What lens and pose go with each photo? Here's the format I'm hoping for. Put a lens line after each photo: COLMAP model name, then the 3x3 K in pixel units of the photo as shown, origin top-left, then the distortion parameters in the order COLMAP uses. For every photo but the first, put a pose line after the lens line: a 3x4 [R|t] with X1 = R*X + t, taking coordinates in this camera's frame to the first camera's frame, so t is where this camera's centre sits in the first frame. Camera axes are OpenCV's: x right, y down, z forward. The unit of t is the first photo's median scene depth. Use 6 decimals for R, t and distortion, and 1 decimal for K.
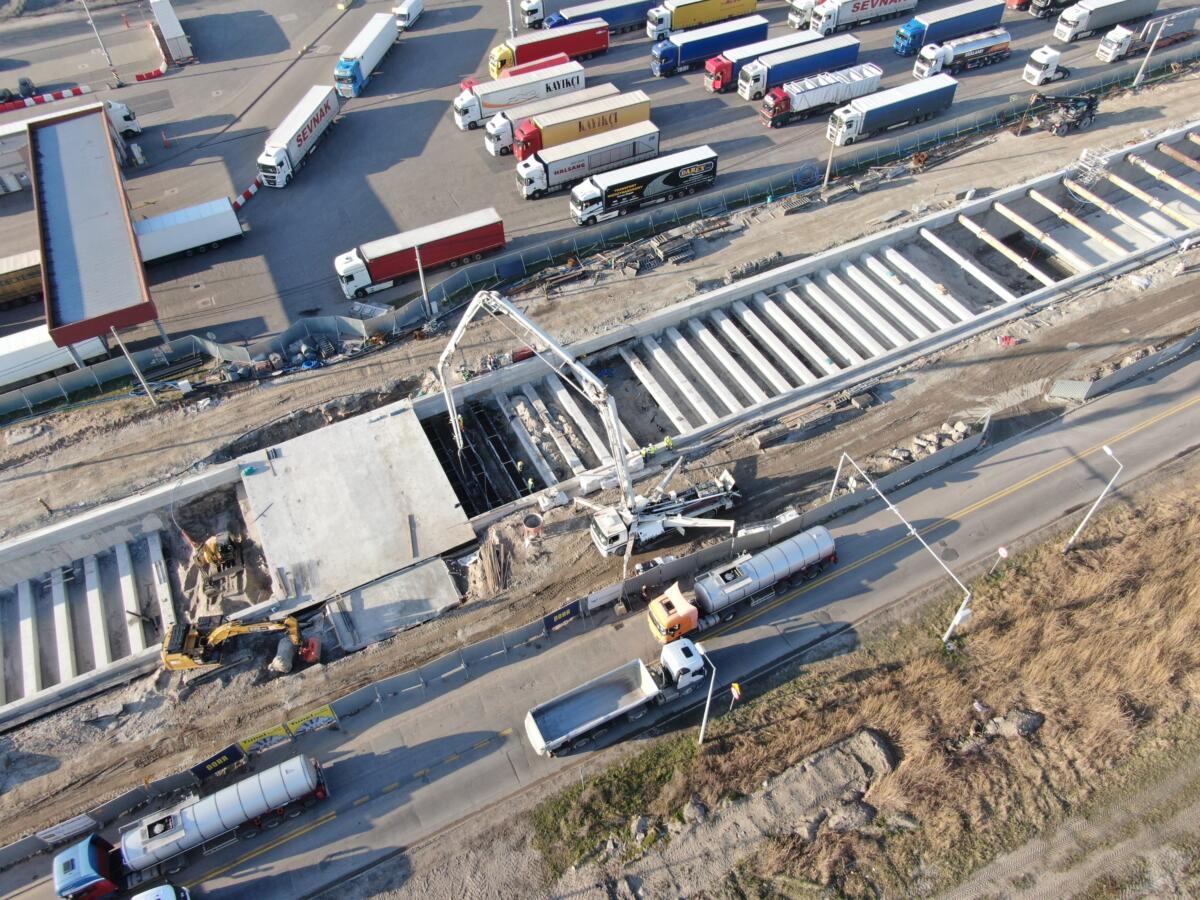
lens RADIAL K [[864.4, 0, 600.0], [0, 864.4, 450.0], [0, 0, 1]] dist [-0.006387, -0.002645]
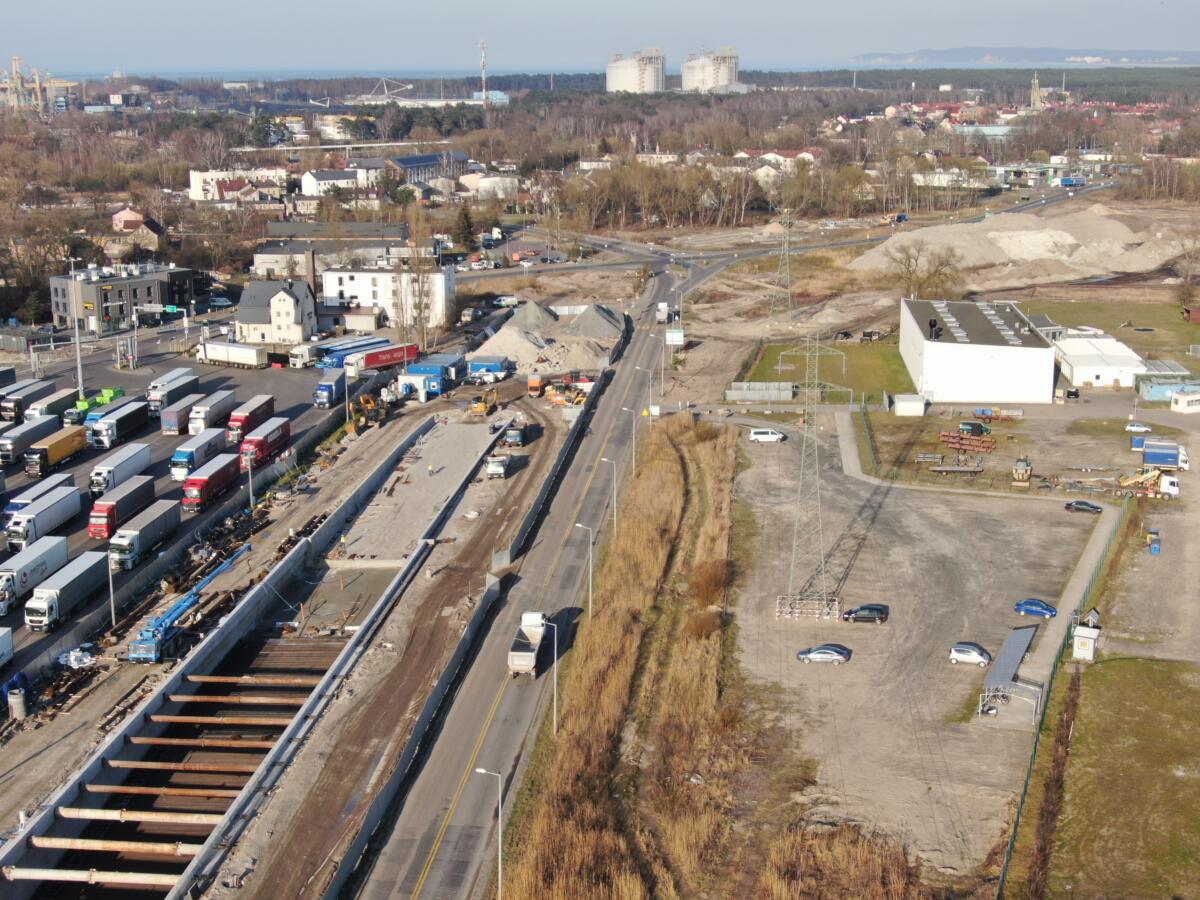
lens RADIAL K [[1673.9, 0, 600.0], [0, 1673.9, 450.0], [0, 0, 1]] dist [-0.016080, -0.054696]
pose [[0.539157, -0.191720, 0.820094, -0.381566], [0.649487, 0.714560, -0.259946, 0.151134], [-0.536169, 0.672791, 0.509779, -0.123738]]
